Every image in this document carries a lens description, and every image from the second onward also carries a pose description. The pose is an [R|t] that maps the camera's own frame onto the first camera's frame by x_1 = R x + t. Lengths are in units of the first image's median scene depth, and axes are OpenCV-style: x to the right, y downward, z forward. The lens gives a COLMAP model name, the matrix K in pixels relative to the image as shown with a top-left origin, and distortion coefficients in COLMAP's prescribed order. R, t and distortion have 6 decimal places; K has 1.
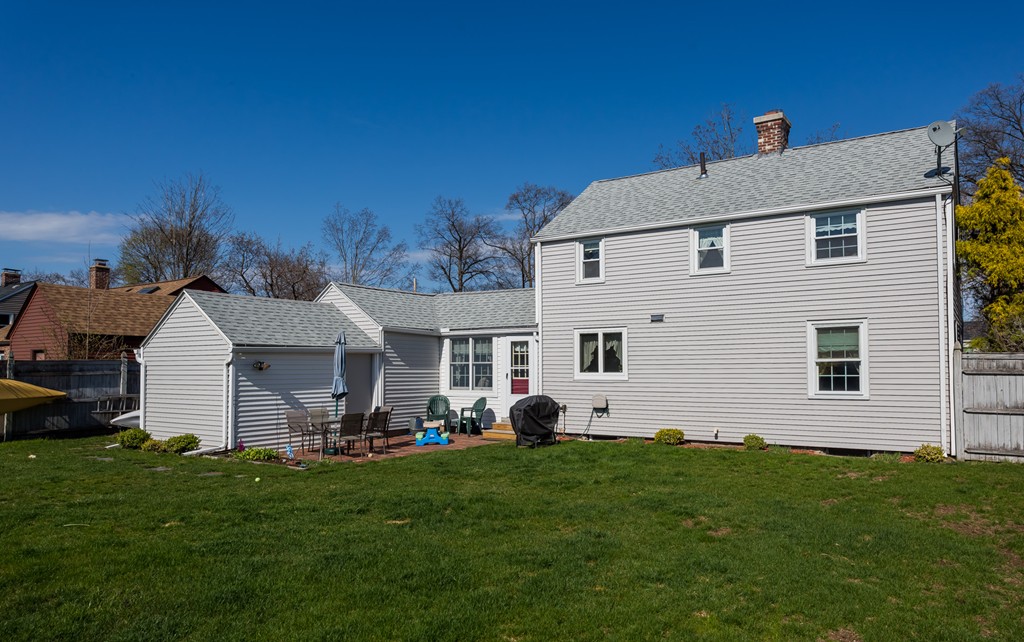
lens RADIAL K [[666.5, 0, 532.5], [0, 666.5, 341.5], [0, 0, 1]] dist [-0.002255, 0.005222]
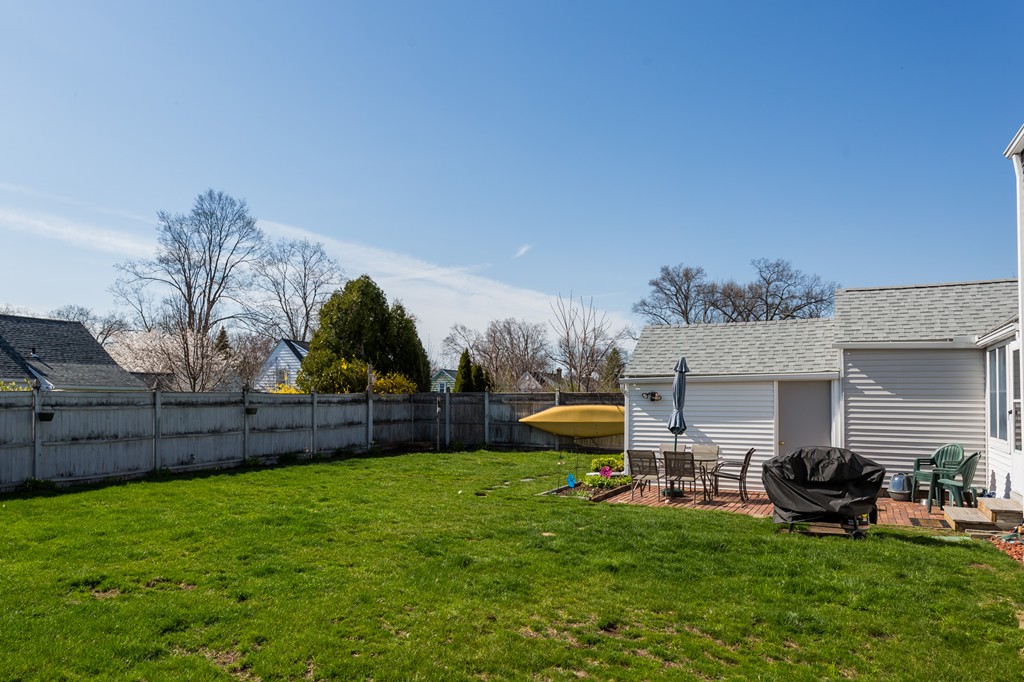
lens RADIAL K [[749.0, 0, 508.9], [0, 749.0, 341.4], [0, 0, 1]] dist [0.004026, 0.009002]
pose [[0.119489, -0.067649, -0.990528, 0.587504], [0.038237, 0.997249, -0.063496, 0.014959], [0.992099, -0.030288, 0.121747, 0.569177]]
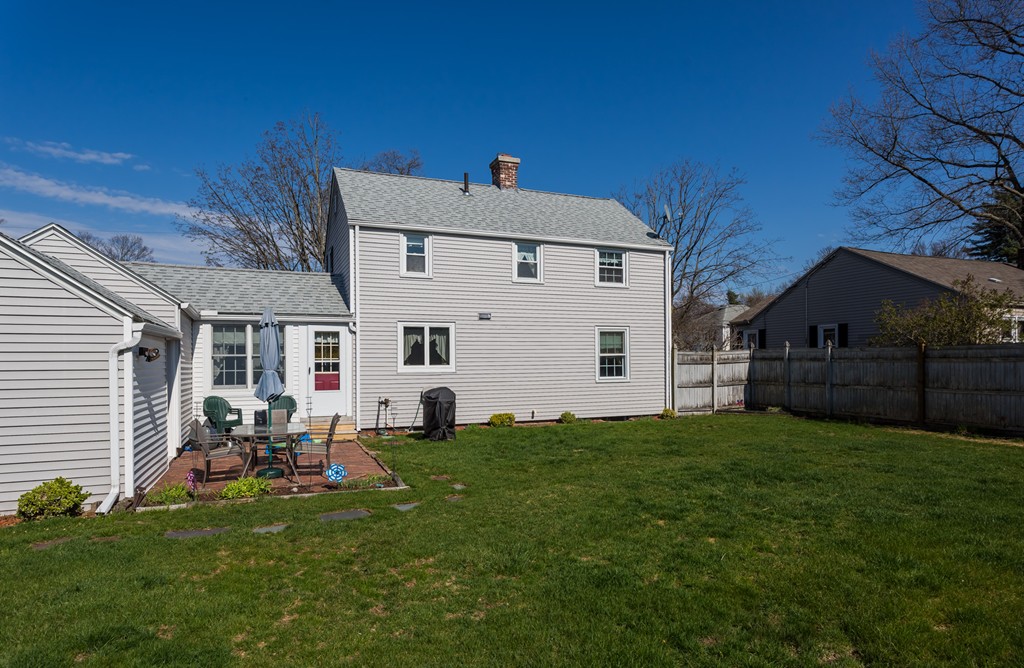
lens RADIAL K [[612.0, 0, 519.4], [0, 612.0, 359.4], [0, 0, 1]] dist [-0.003115, 0.000901]
pose [[0.567044, 0.005000, 0.823673, -0.596305], [-0.026290, 0.999582, 0.012031, 0.022218], [-0.823268, -0.028476, 0.566938, 0.345601]]
